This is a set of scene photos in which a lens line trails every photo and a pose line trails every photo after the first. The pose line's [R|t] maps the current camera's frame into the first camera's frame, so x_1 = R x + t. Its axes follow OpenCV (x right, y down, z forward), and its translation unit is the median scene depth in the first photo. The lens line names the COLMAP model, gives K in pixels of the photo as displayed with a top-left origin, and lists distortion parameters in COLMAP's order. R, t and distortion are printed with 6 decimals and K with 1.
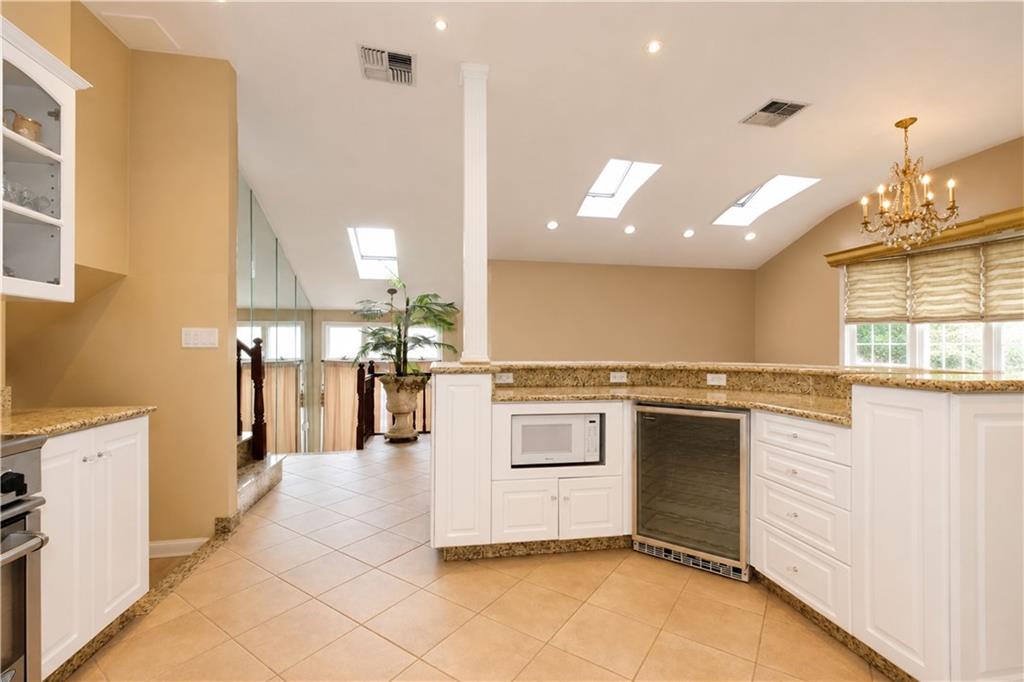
lens RADIAL K [[443.8, 0, 511.7], [0, 443.8, 342.7], [0, 0, 1]] dist [-0.000820, -0.000290]
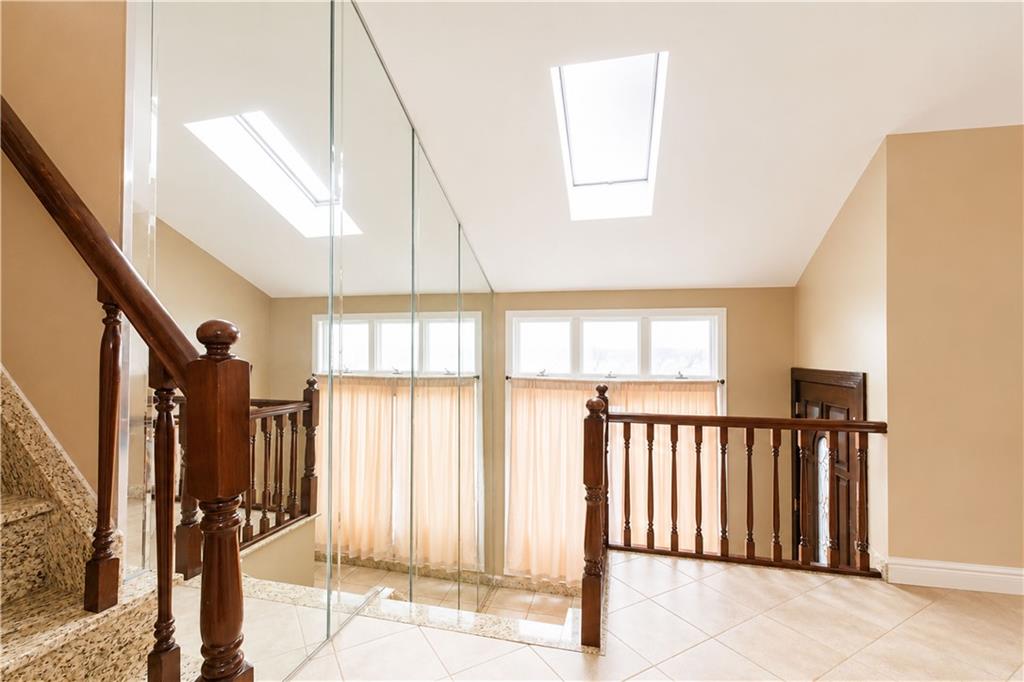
lens RADIAL K [[443.8, 0, 512.6], [0, 443.8, 344.4], [0, 0, 1]] dist [-0.000820, -0.000290]
pose [[0.913255, -0.009065, -0.407288, -0.183172], [0.003128, 0.999879, -0.015240, 0.006215], [0.407377, 0.012644, 0.913173, 0.471635]]
